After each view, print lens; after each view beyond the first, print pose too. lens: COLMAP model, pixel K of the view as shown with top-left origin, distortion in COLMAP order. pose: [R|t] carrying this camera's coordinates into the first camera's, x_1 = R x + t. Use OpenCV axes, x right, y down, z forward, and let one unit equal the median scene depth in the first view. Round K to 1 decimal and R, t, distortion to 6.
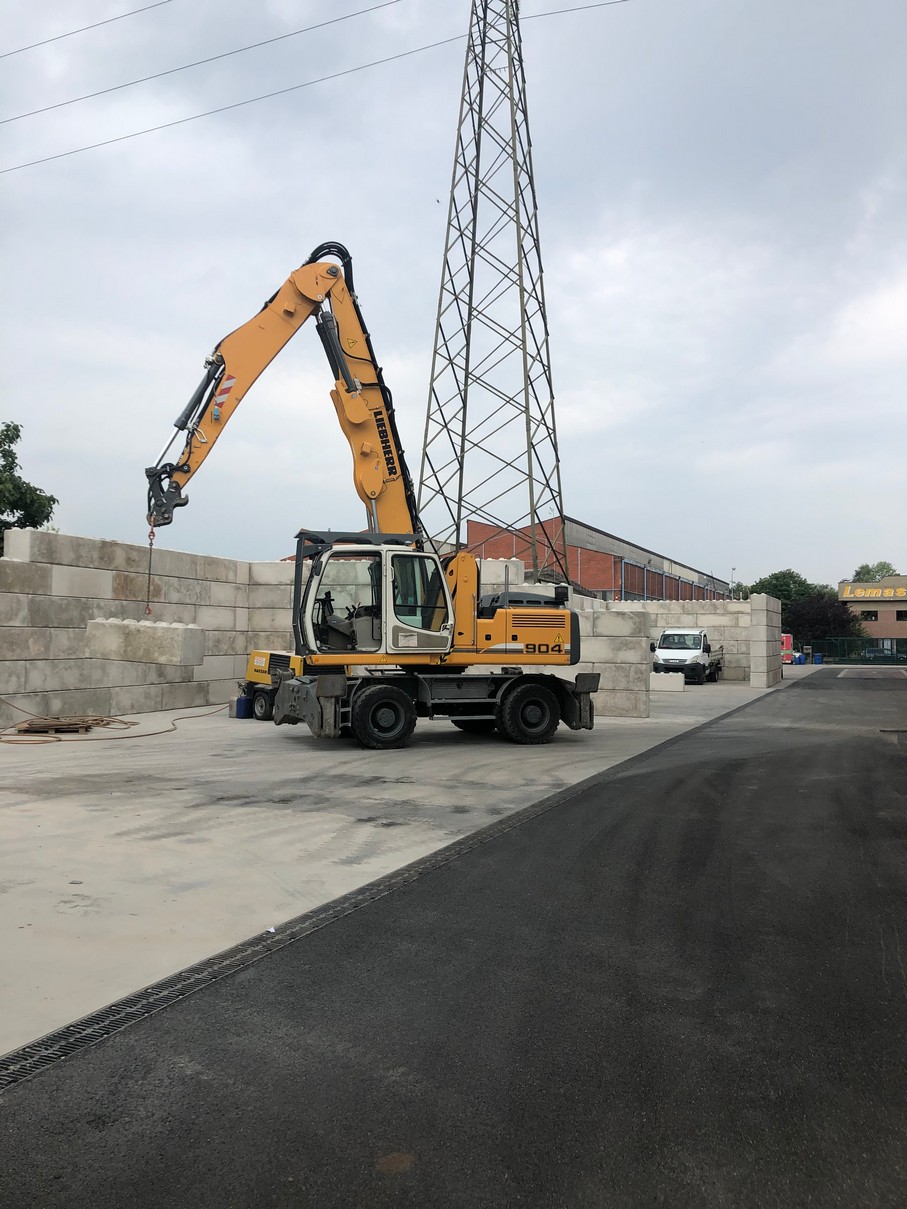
lens RADIAL K [[975.4, 0, 460.7], [0, 975.4, 598.4], [0, 0, 1]] dist [0.039180, -0.097319]
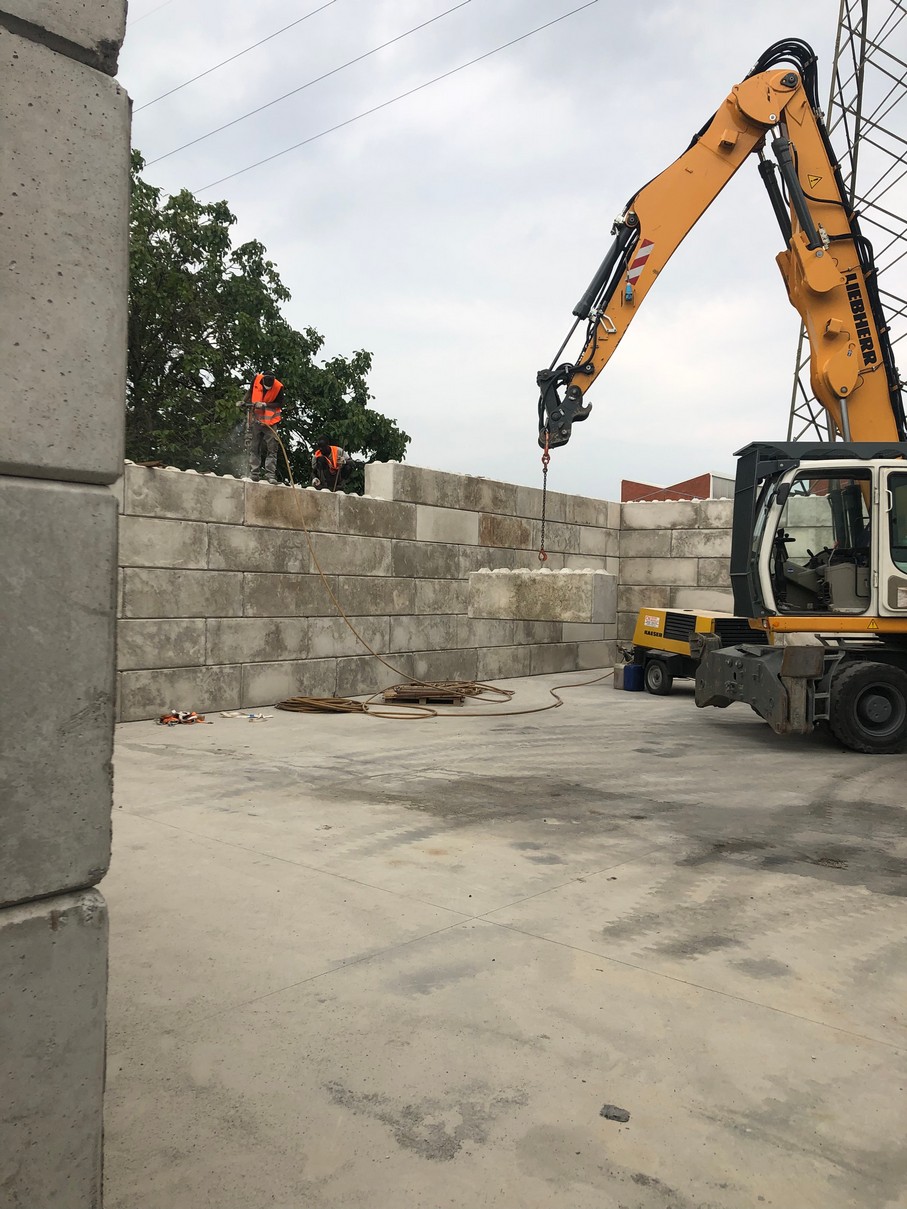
lens RADIAL K [[975.4, 0, 458.6], [0, 975.4, 612.4], [0, 0, 1]] dist [0.039180, -0.097319]
pose [[0.950717, 0.016056, -0.309645, -0.133593], [0.002565, 0.998217, 0.059635, 0.010281], [0.310050, -0.057490, 0.948980, 0.227086]]
